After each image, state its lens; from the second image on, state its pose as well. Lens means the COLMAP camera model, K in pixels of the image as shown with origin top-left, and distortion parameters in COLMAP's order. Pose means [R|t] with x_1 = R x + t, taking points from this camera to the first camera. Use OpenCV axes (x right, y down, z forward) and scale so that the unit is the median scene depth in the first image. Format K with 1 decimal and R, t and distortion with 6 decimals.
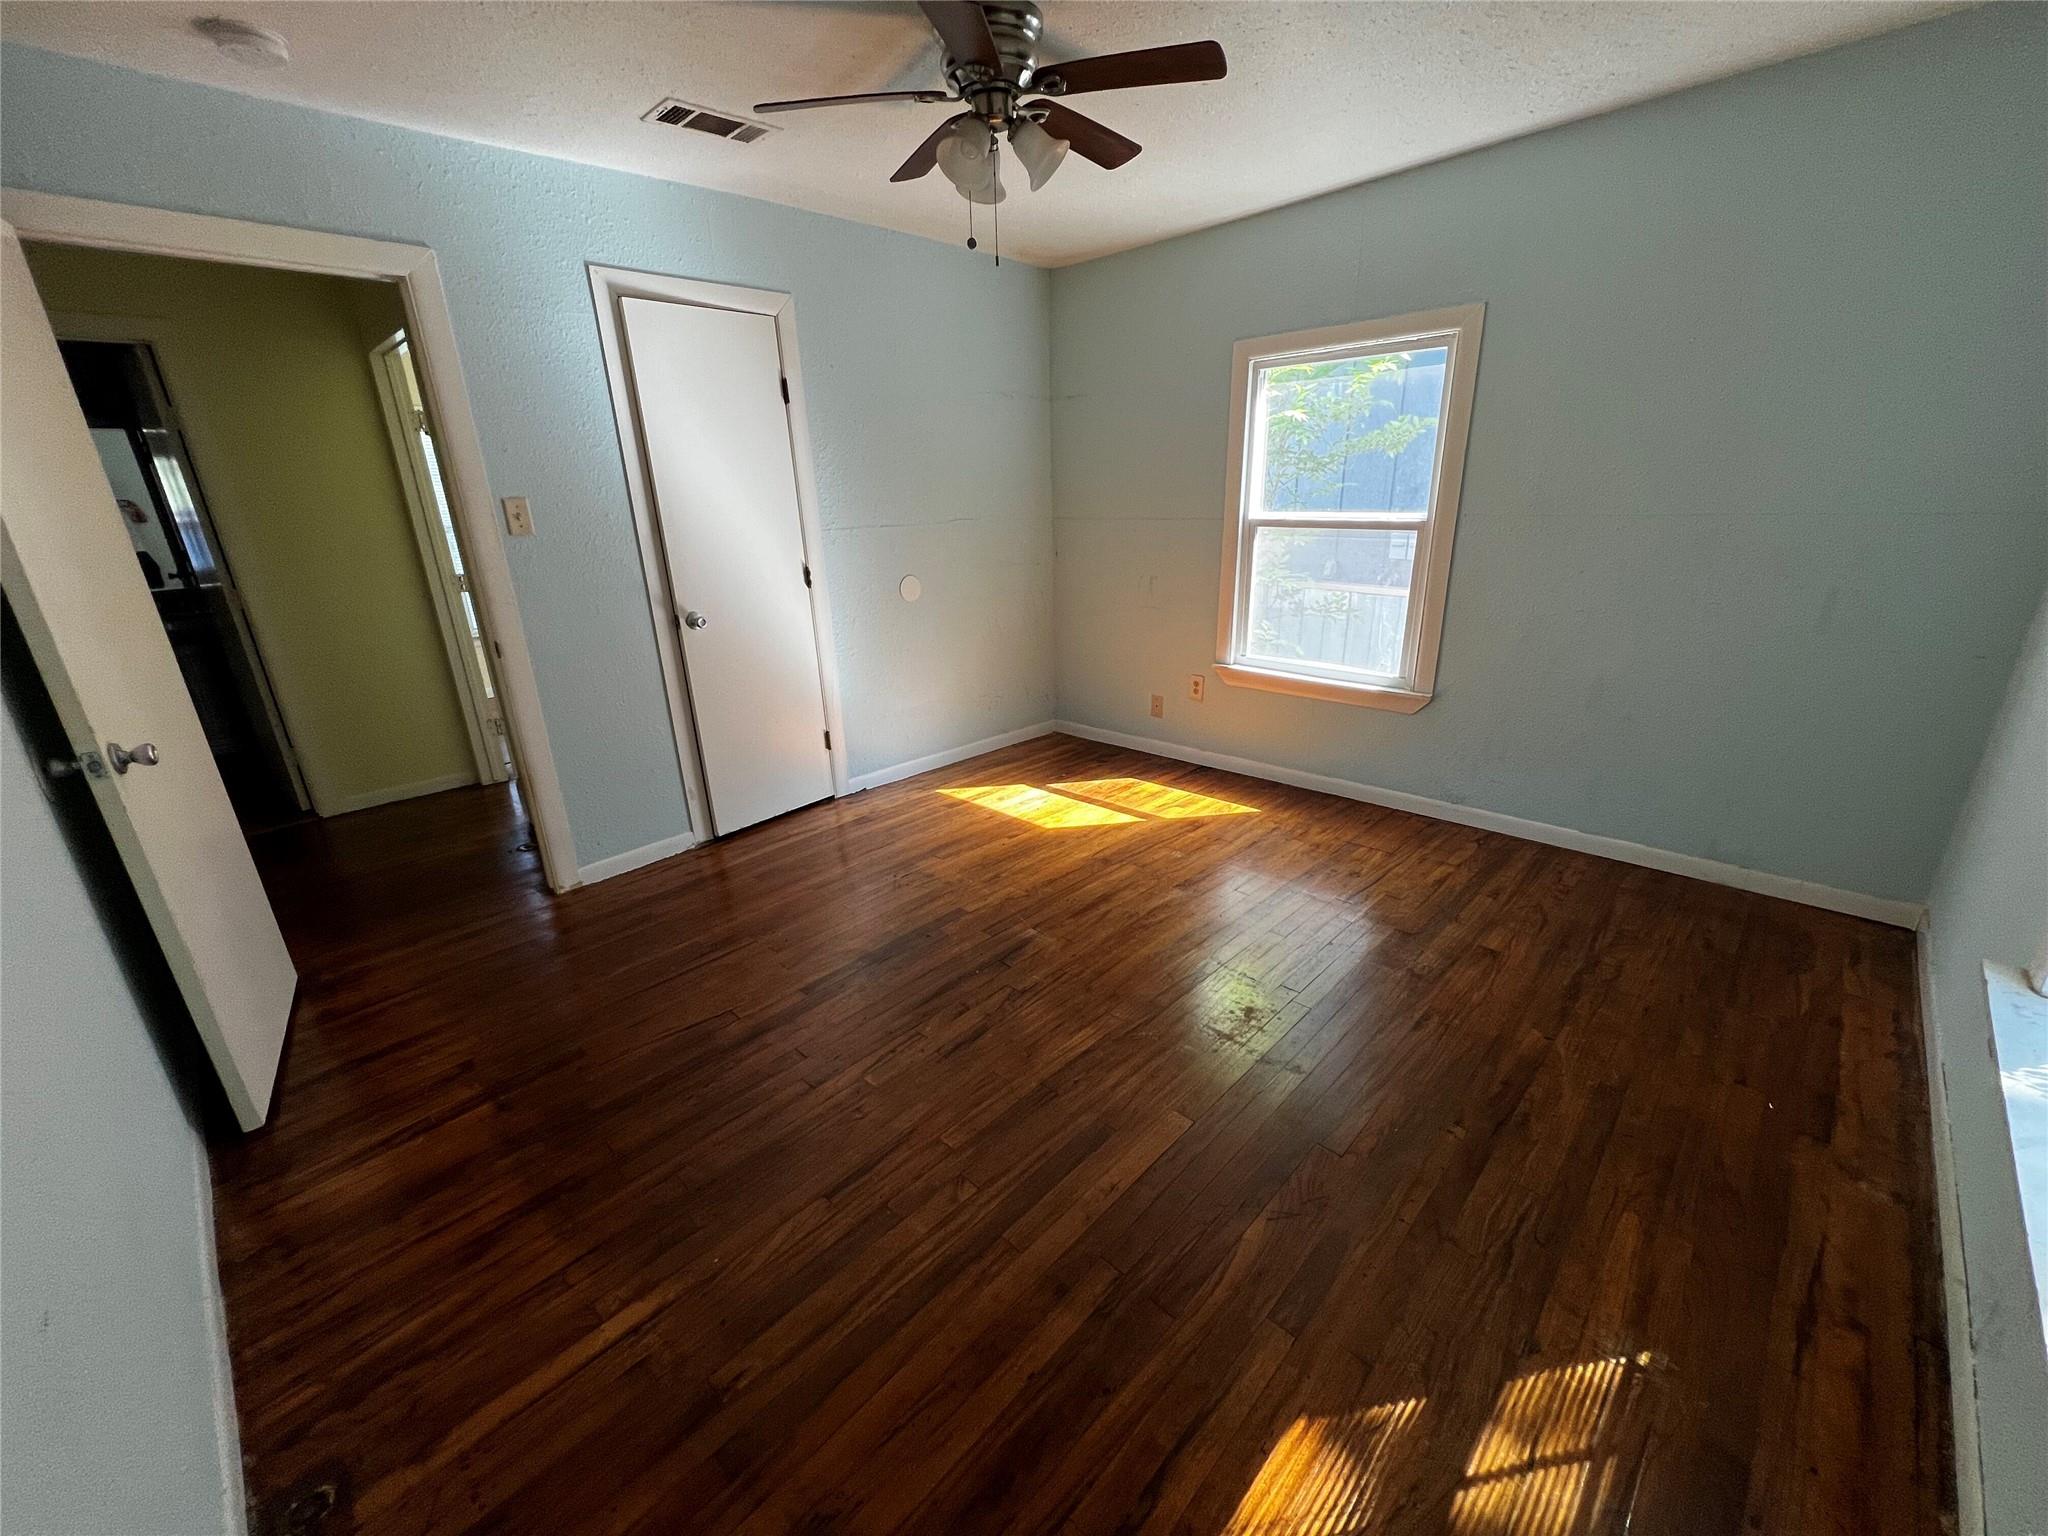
lens RADIAL K [[820.1, 0, 1028.8], [0, 820.1, 774.1], [0, 0, 1]] dist [-0.002028, -0.000019]
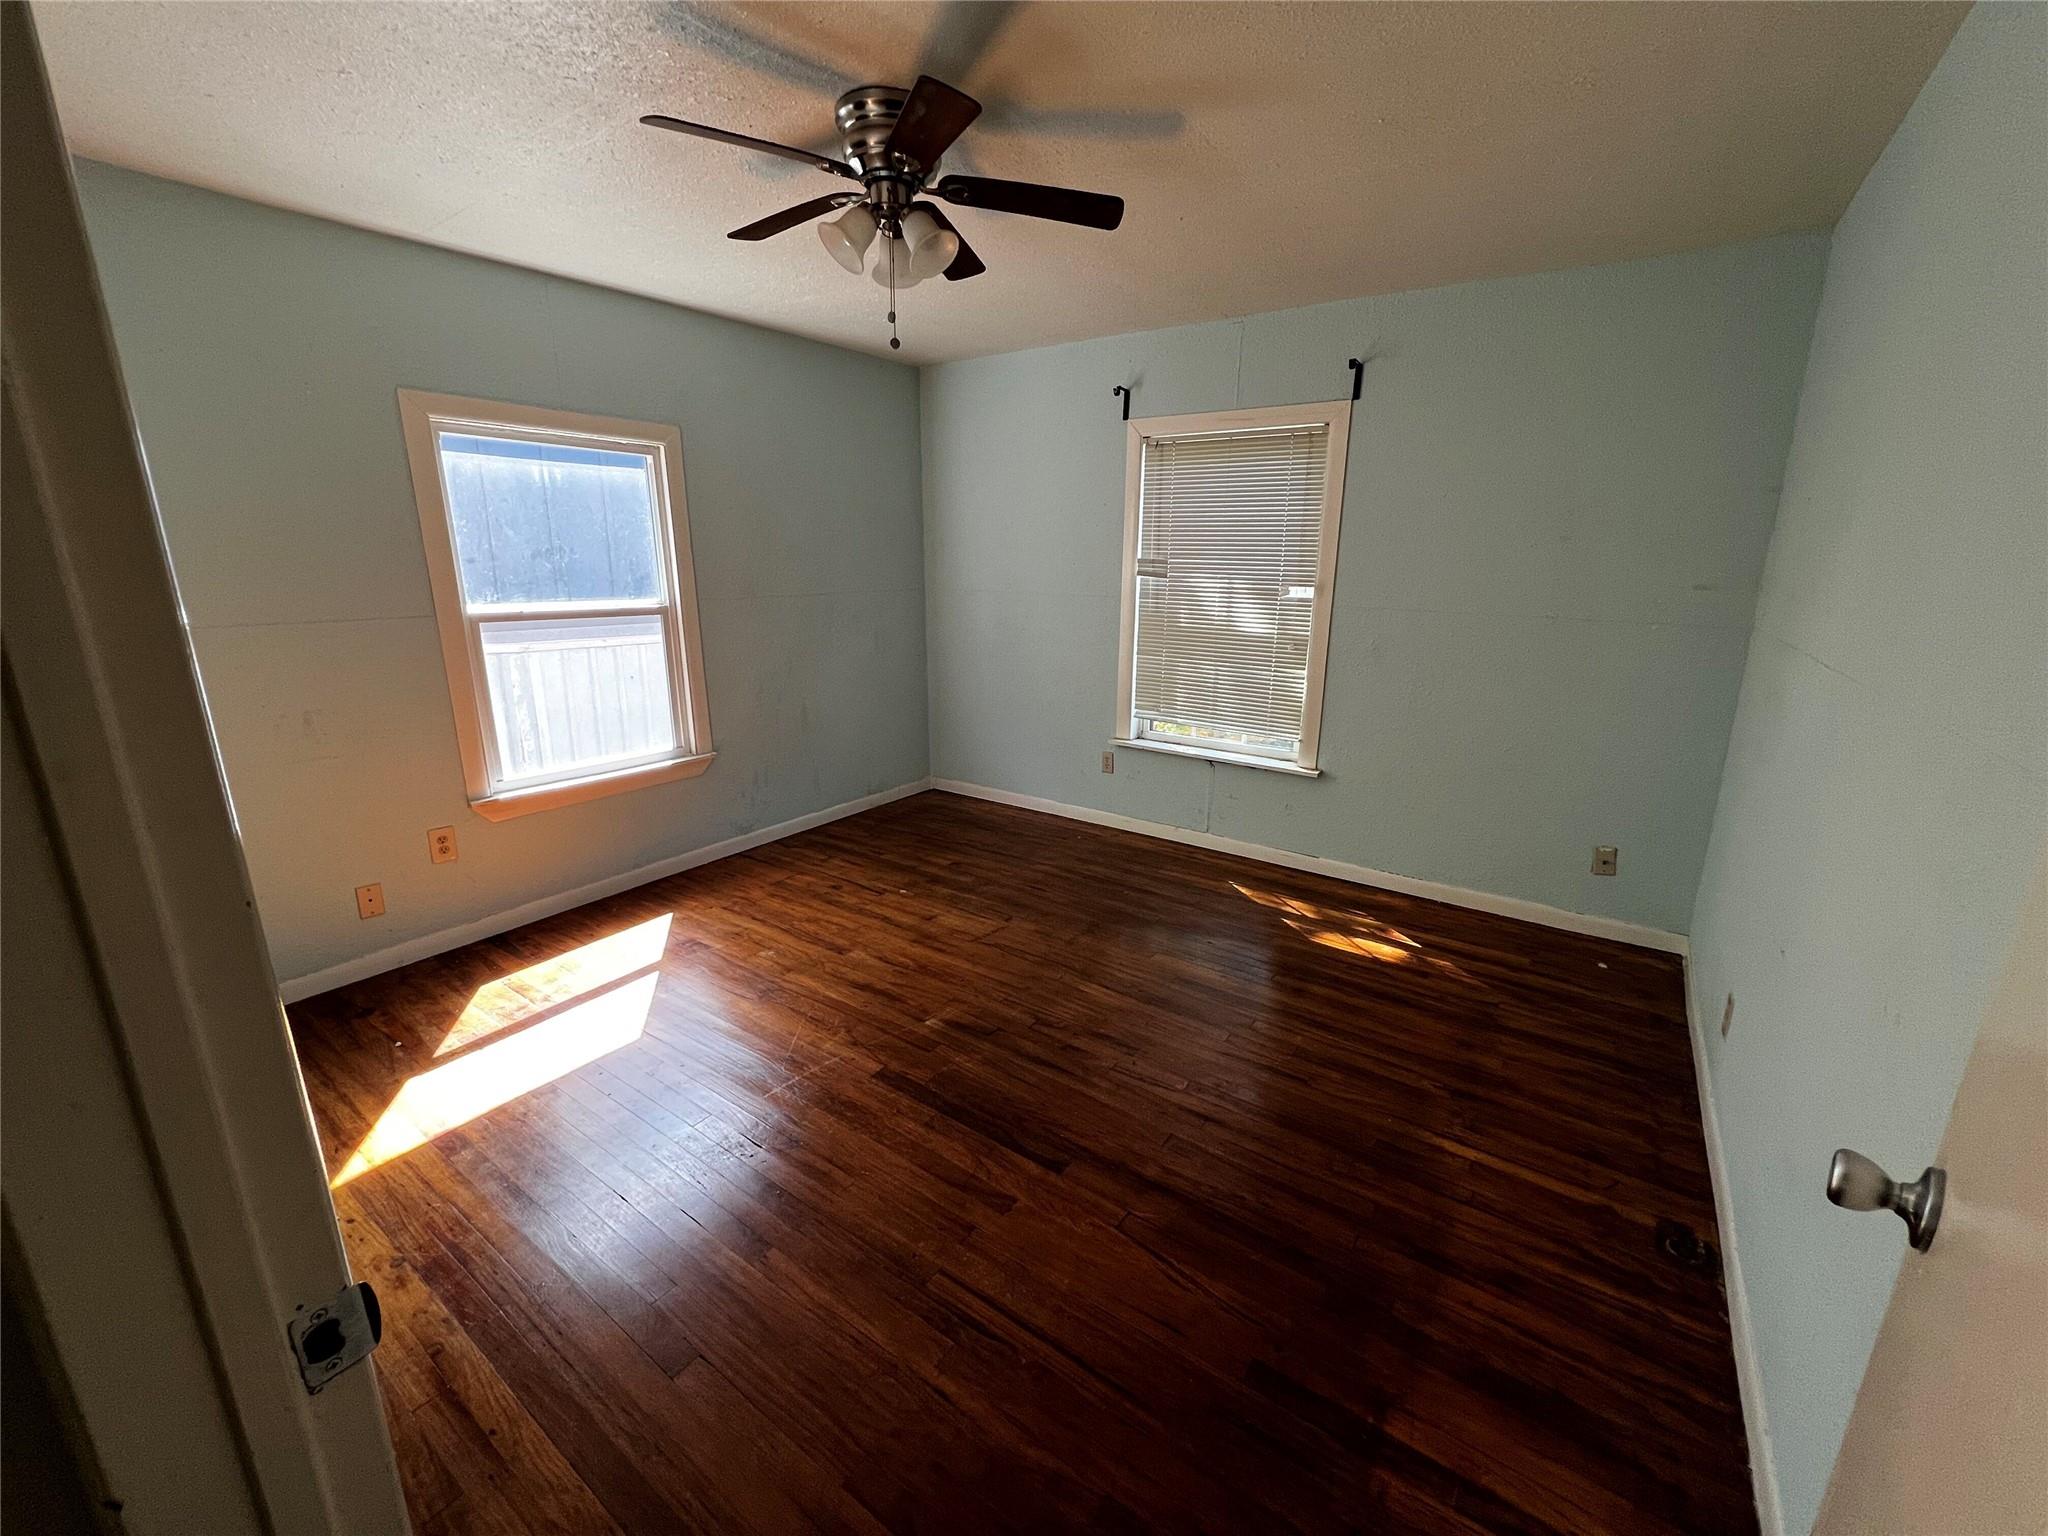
lens RADIAL K [[819.8, 0, 1032.5], [0, 819.8, 771.7], [0, 0, 1]] dist [-0.000905, 0.000020]
pose [[-0.156409, -0.219764, 0.962933, -0.851384], [0.329815, 0.907349, 0.260651, -0.276956], [-0.930998, 0.358358, -0.069436, 0.834022]]
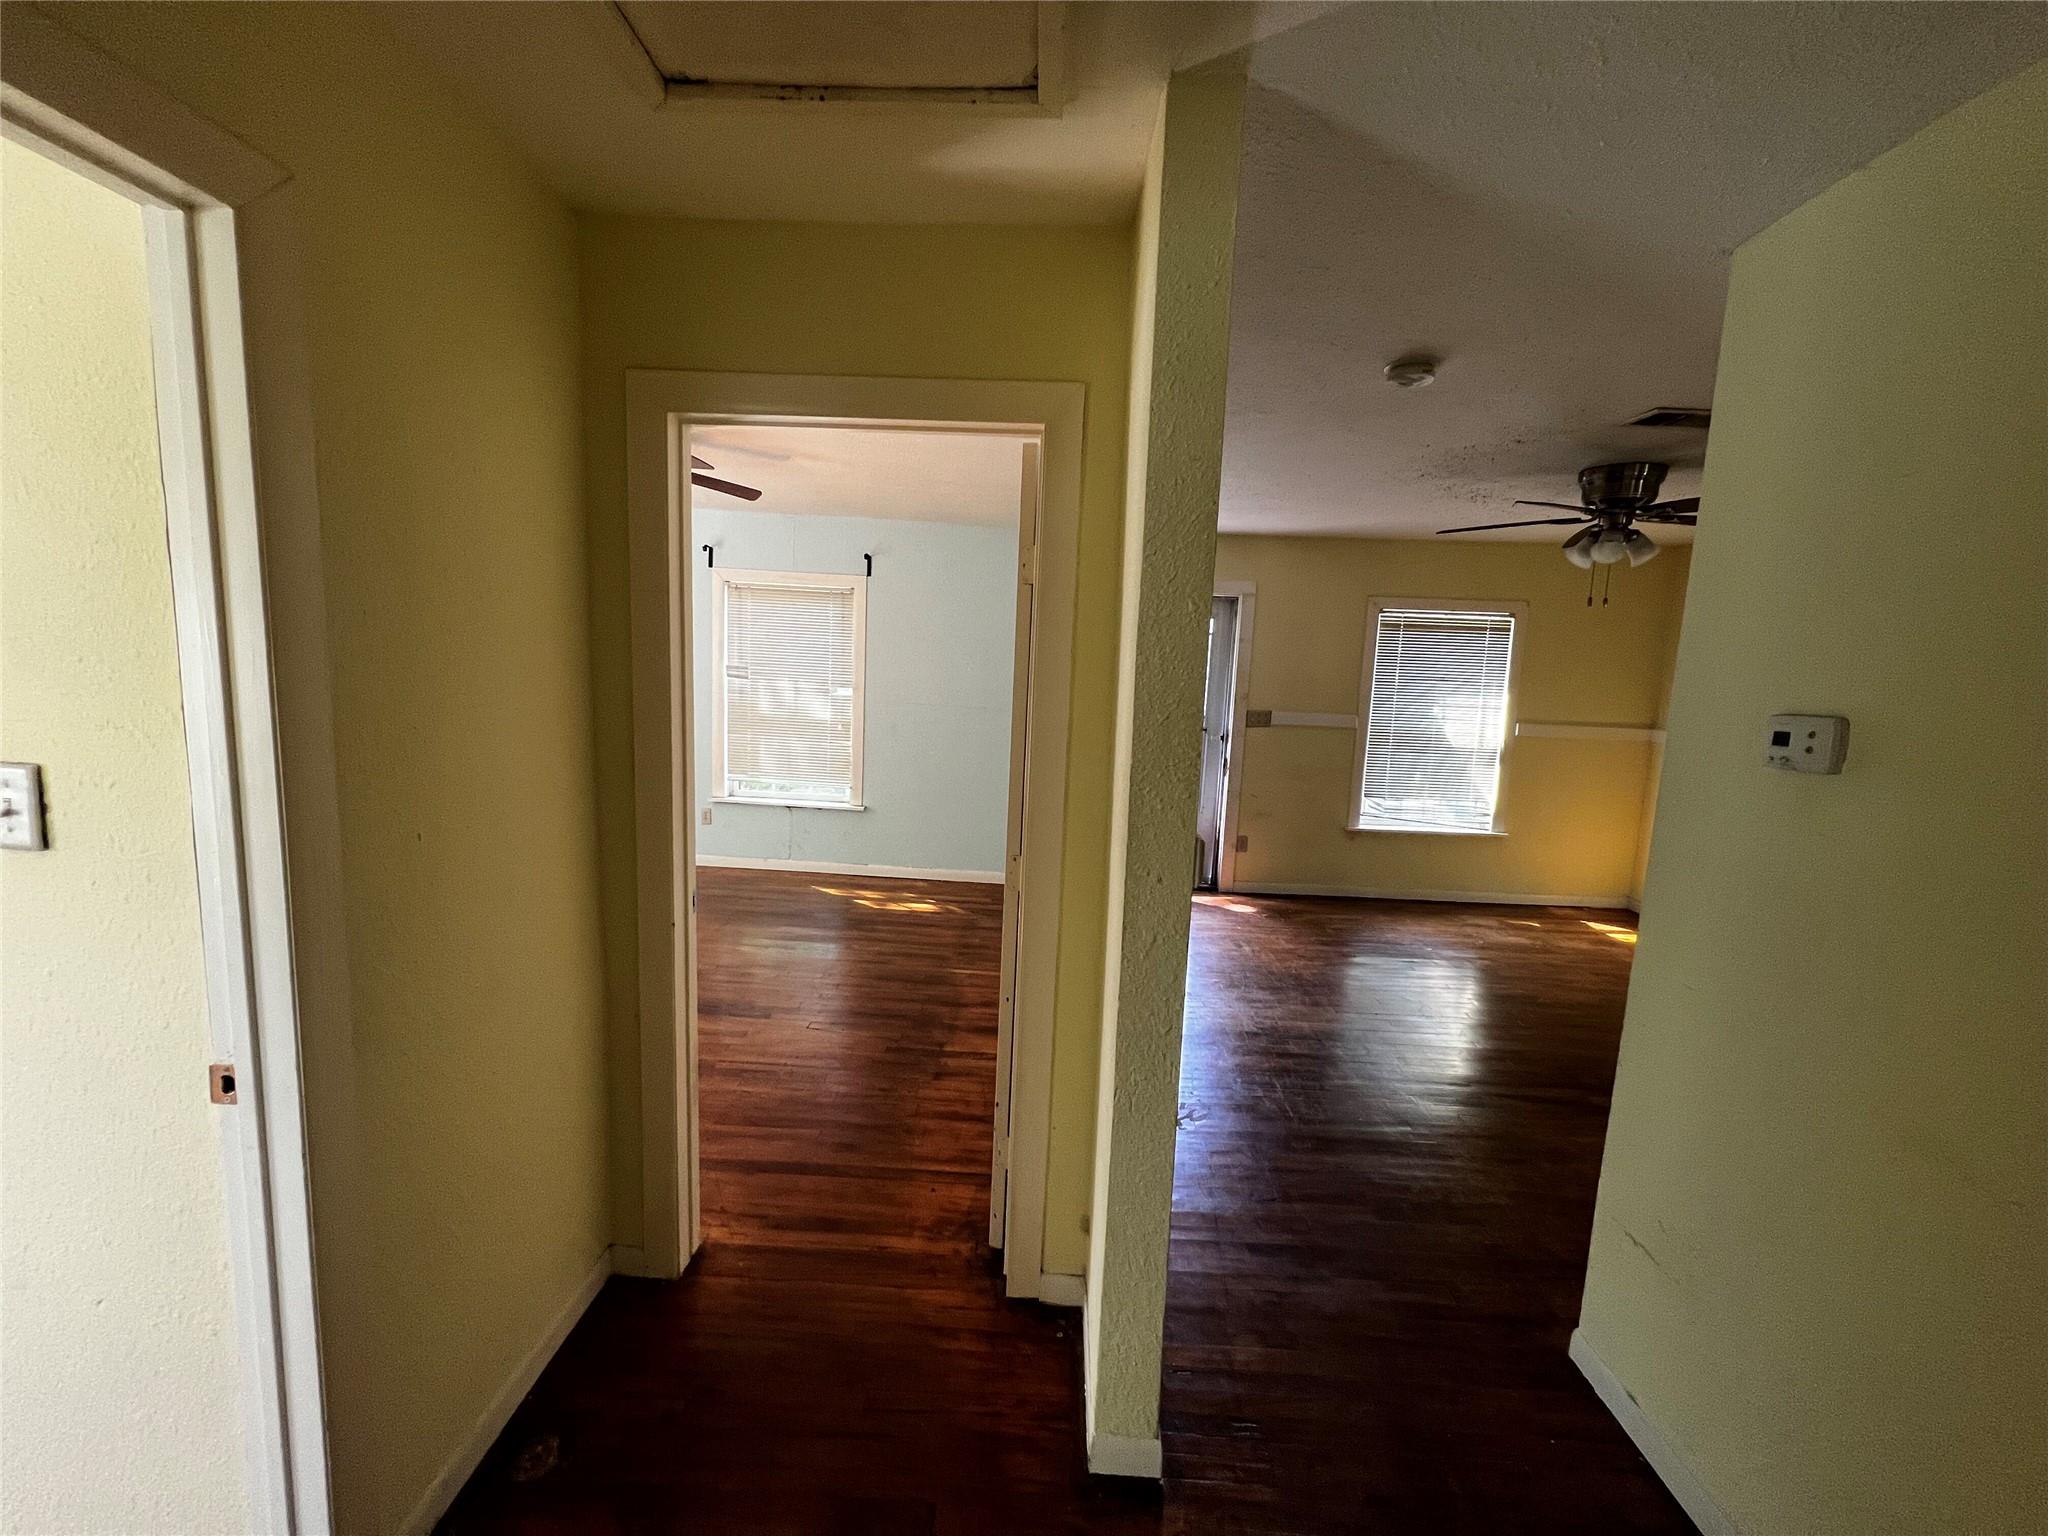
lens RADIAL K [[820.1, 0, 1028.8], [0, 820.1, 774.1], [0, 0, 1]] dist [-0.002028, -0.000019]
pose [[-0.678111, -0.104274, 0.727524, -1.404025], [0.222674, 0.914209, 0.338582, -0.452740], [-0.700415, 0.391597, -0.596717, 1.214439]]
